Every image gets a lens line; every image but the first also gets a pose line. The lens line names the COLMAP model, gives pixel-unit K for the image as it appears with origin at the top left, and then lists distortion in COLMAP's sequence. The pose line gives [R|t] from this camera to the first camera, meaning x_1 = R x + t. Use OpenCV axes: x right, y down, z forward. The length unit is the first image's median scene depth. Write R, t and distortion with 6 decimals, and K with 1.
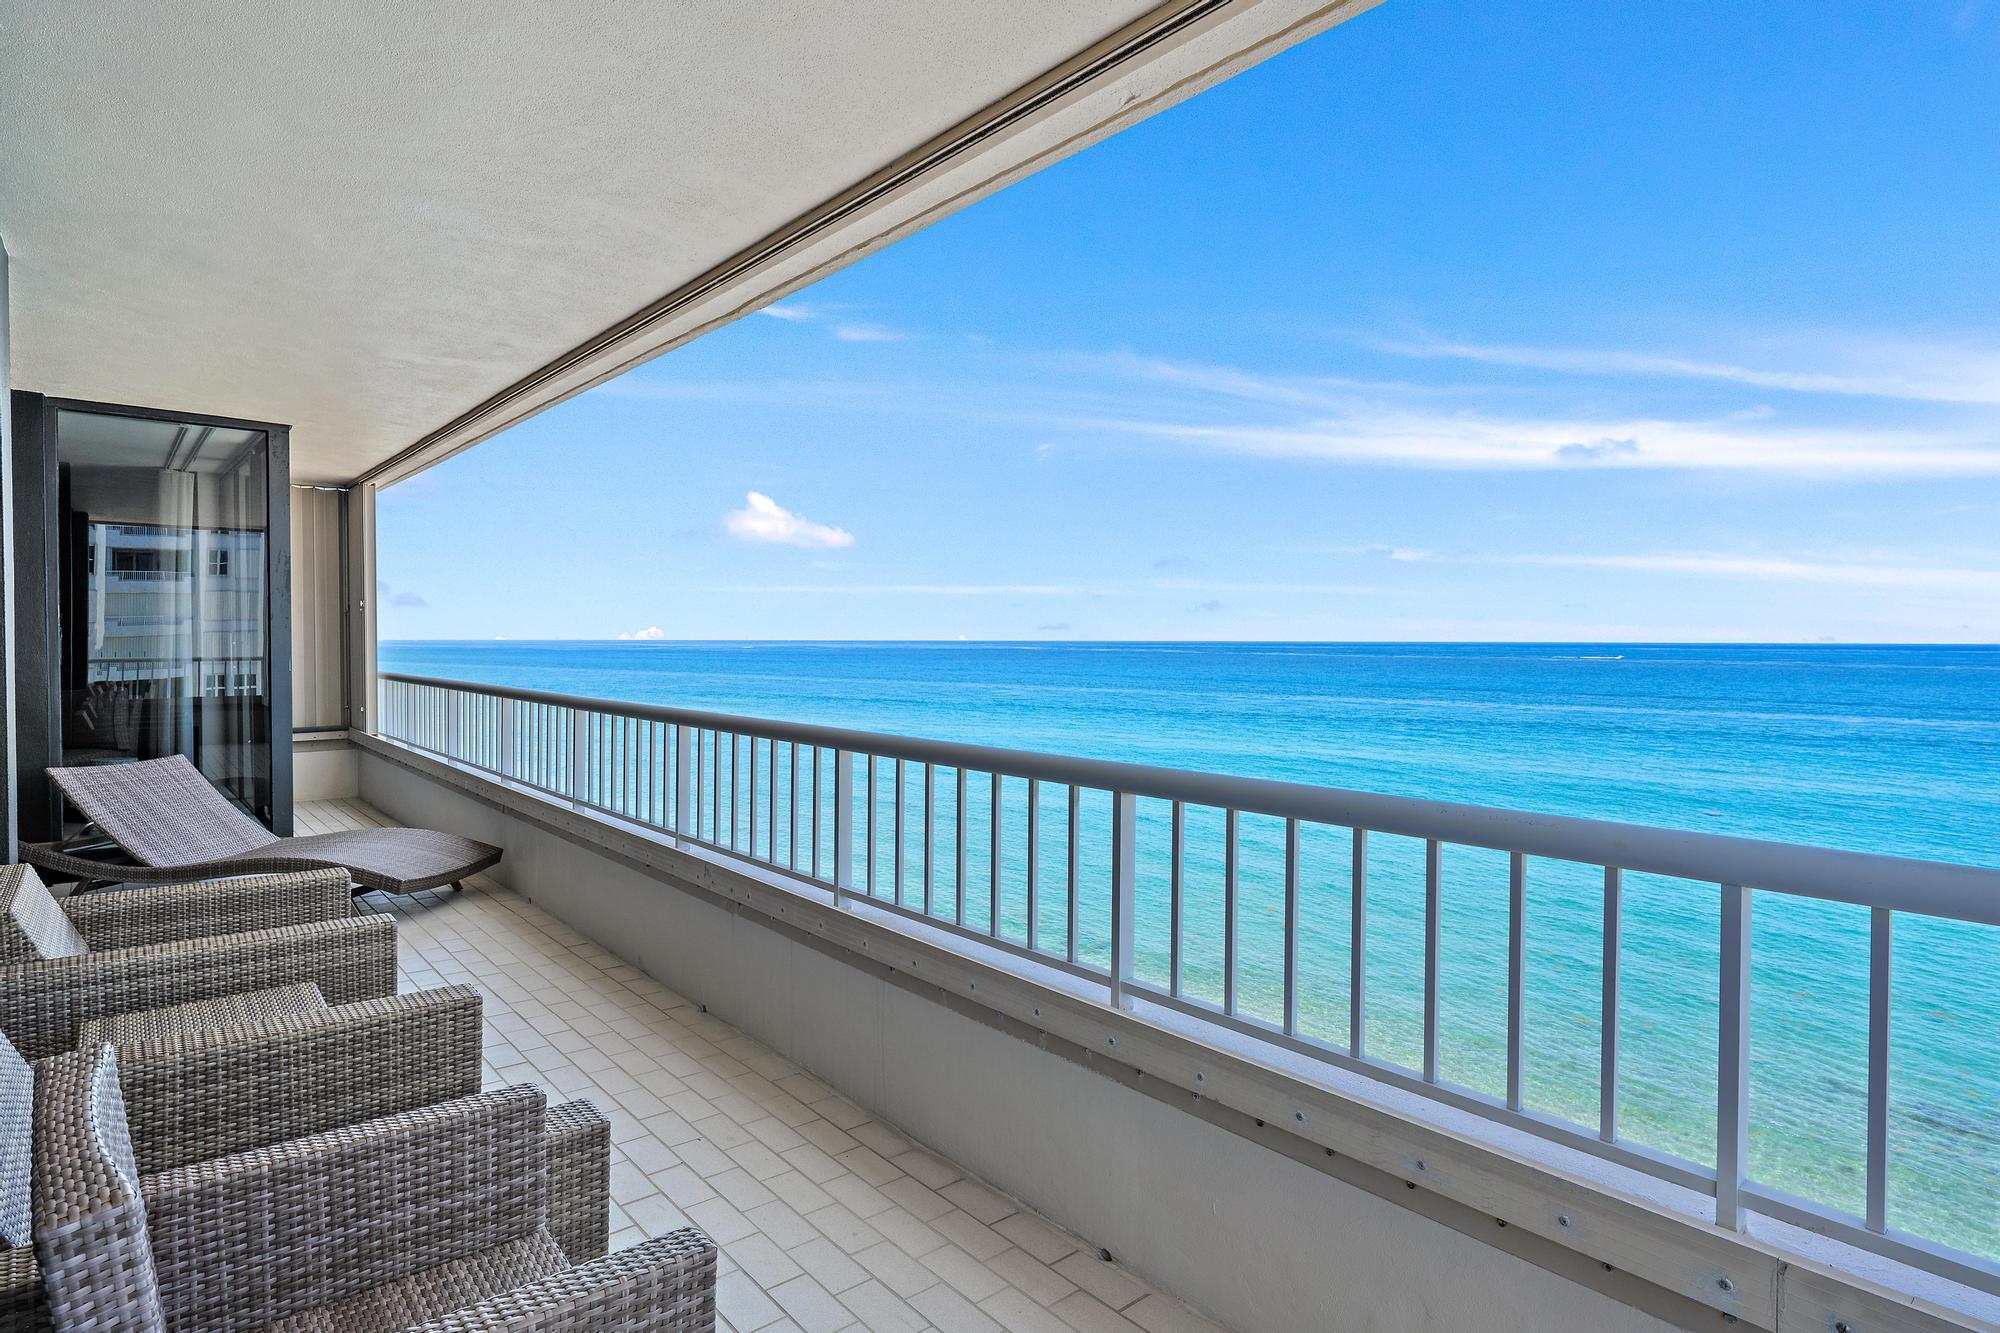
lens RADIAL K [[1067.7, 0, 1000.0], [0, 1067.7, 666.5], [0, 0, 1]] dist [0.002733, 0.000588]
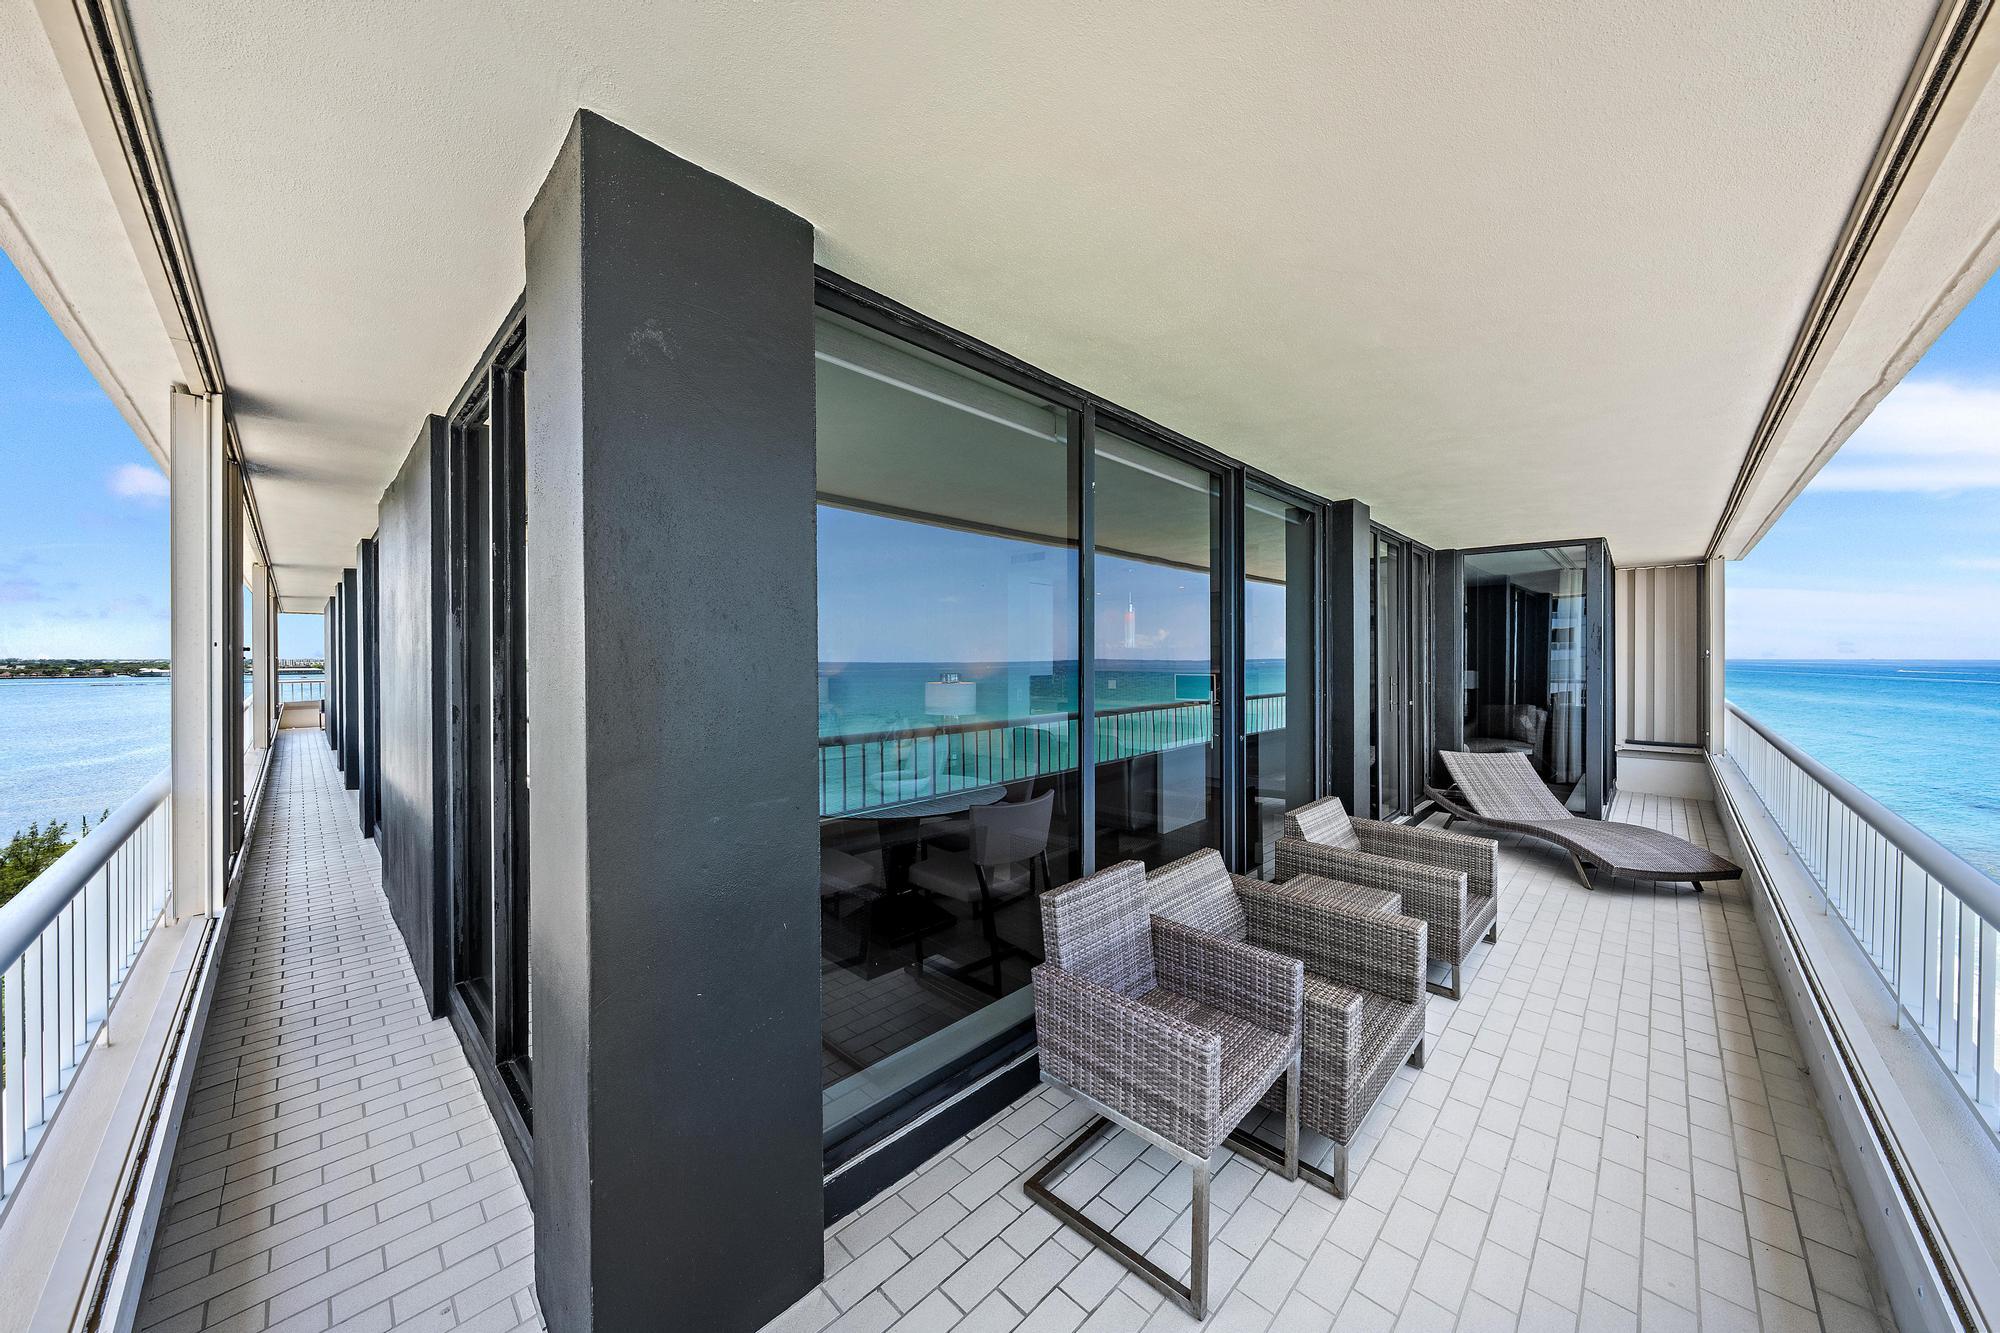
lens RADIAL K [[682.4, 0, 1000.0], [0, 682.4, 666.5], [0, 0, 1]] dist [-0.000276, -0.000028]
pose [[0.089871, 0.006198, -0.995934, 0.228131], [-0.020886, 0.999772, 0.004338, -0.041420], [0.995734, 0.020411, 0.089980, 0.108188]]
